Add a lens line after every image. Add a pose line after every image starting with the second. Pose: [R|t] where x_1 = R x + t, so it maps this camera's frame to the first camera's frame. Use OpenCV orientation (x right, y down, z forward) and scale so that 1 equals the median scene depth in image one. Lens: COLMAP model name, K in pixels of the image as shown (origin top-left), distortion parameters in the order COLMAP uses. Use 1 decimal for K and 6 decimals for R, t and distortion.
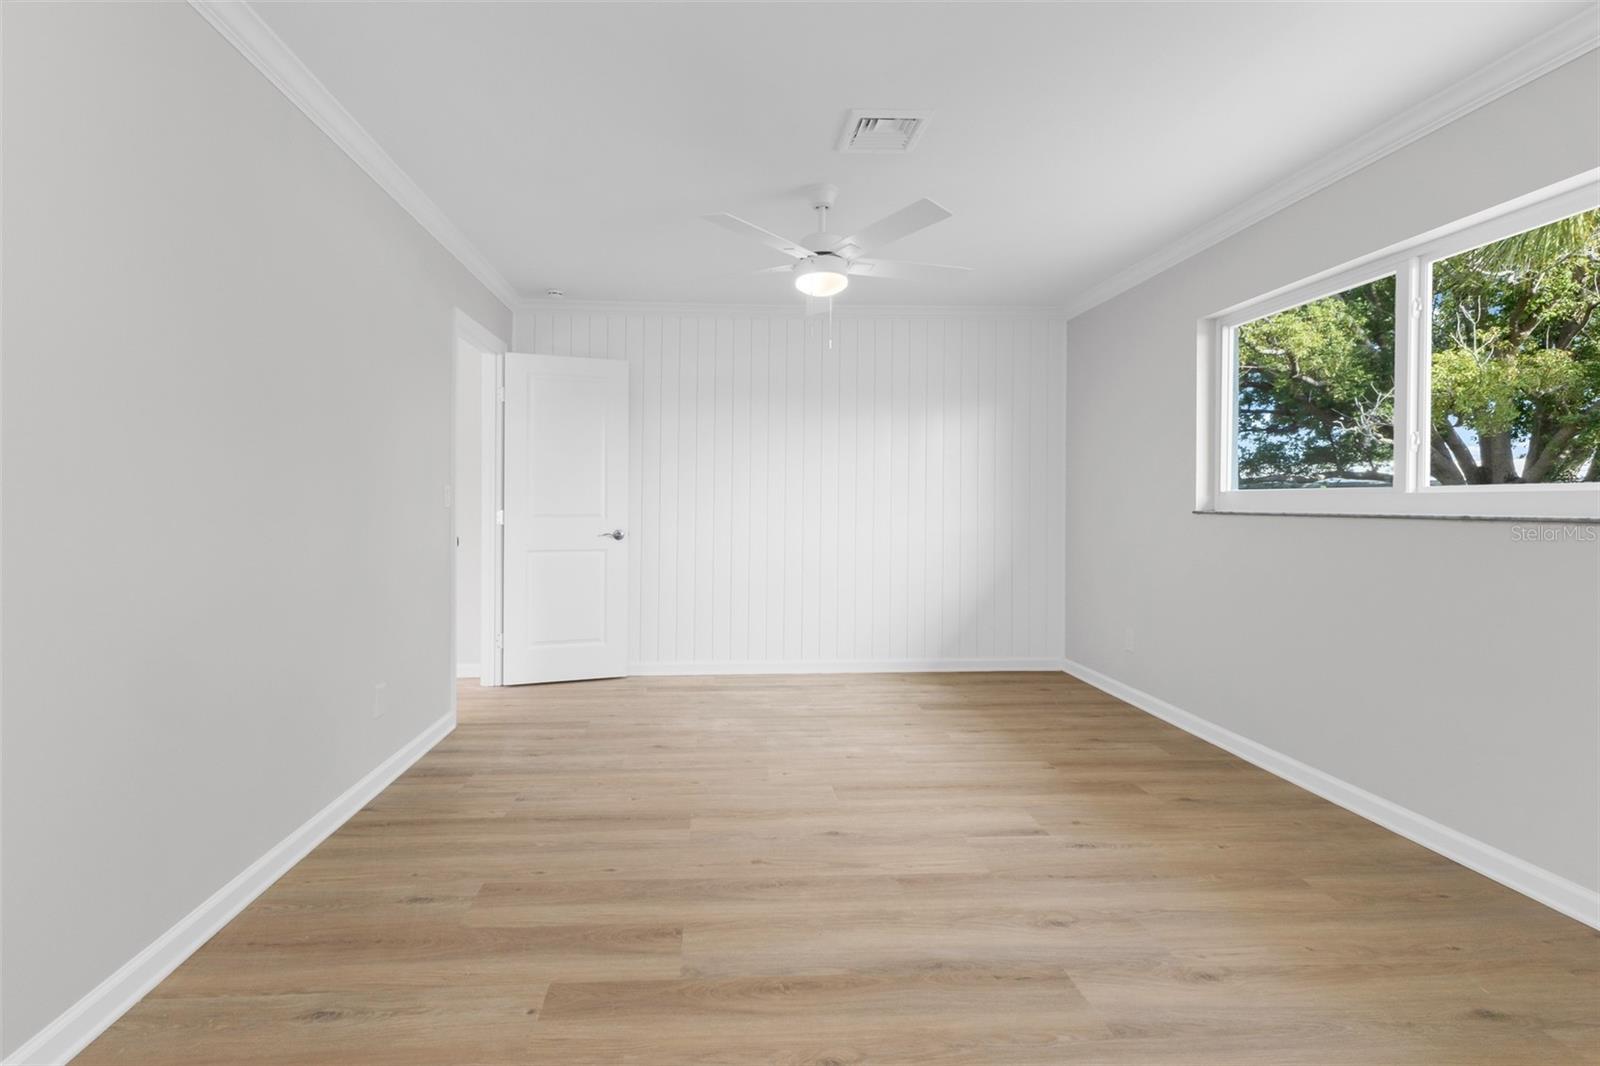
lens RADIAL K [[708.0, 0, 800.0], [0, 708.0, 533.0], [0, 0, 1]] dist [0.005094, 0.000401]
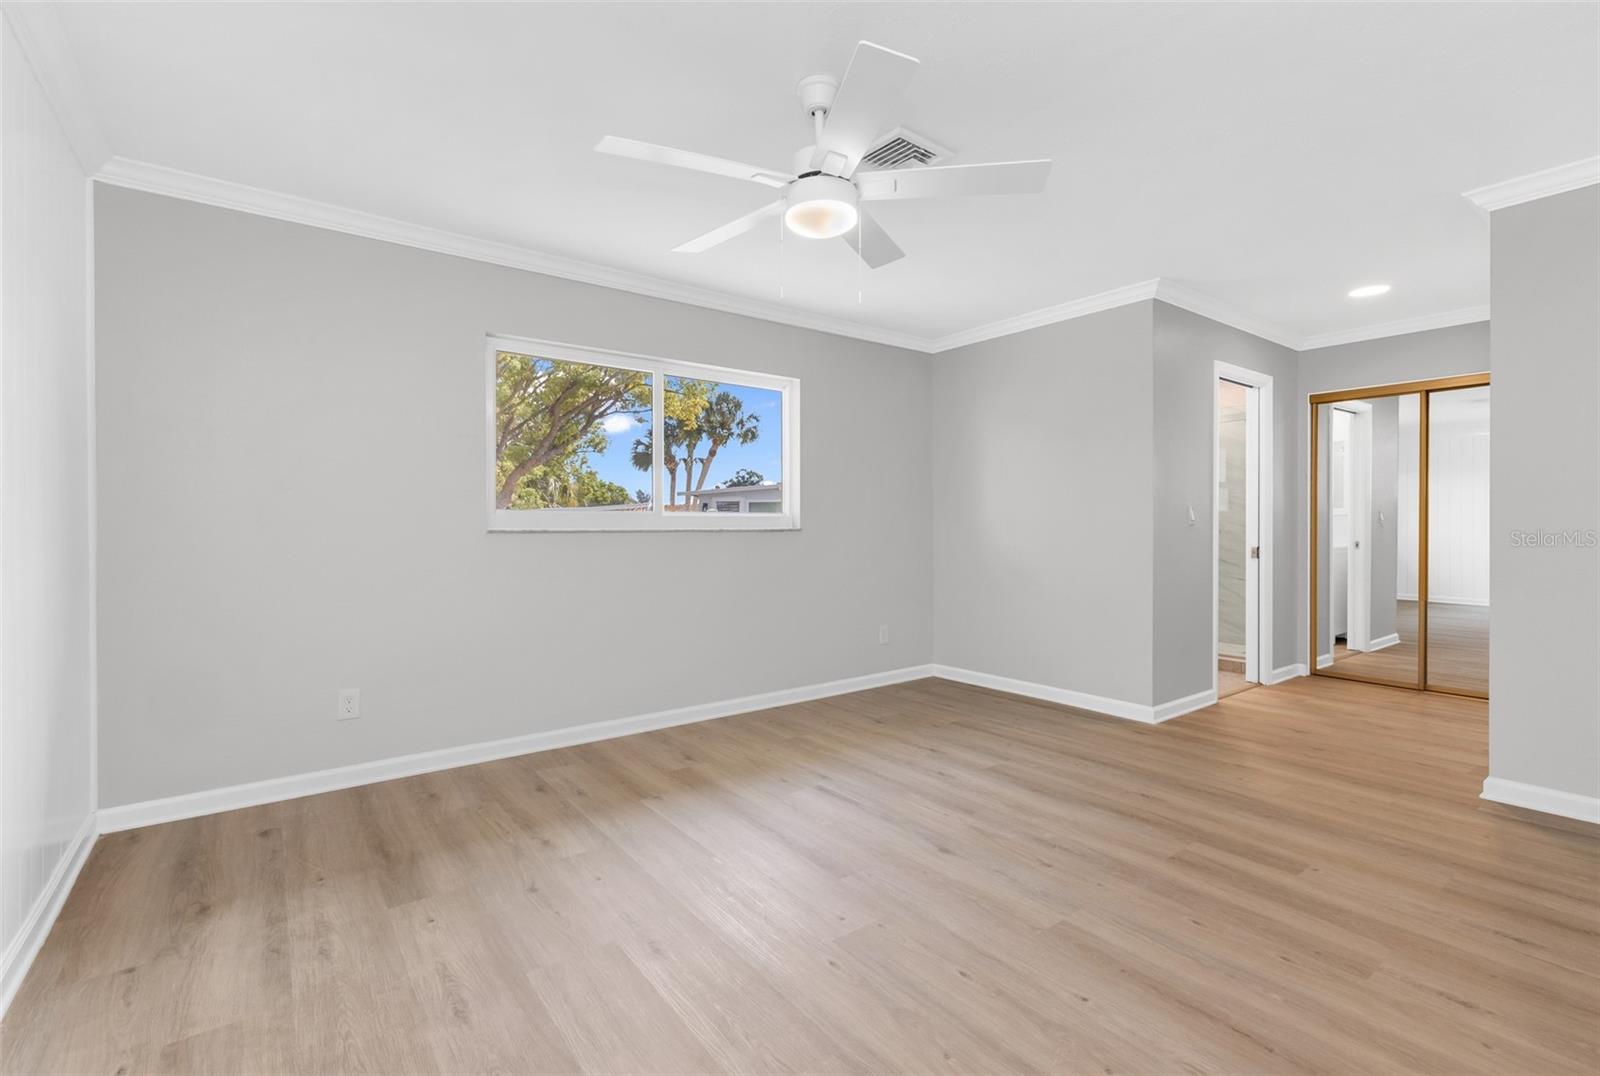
lens RADIAL K [[715.7, 0, 799.4], [0, 715.7, 527.2], [0, 0, 1]] dist [0.001290, 0.000480]
pose [[-0.502342, -0.003488, 0.864662, -0.765788], [0.039480, 0.998856, 0.026967, -0.056818], [-0.863767, 0.047684, -0.501630, 1.800763]]
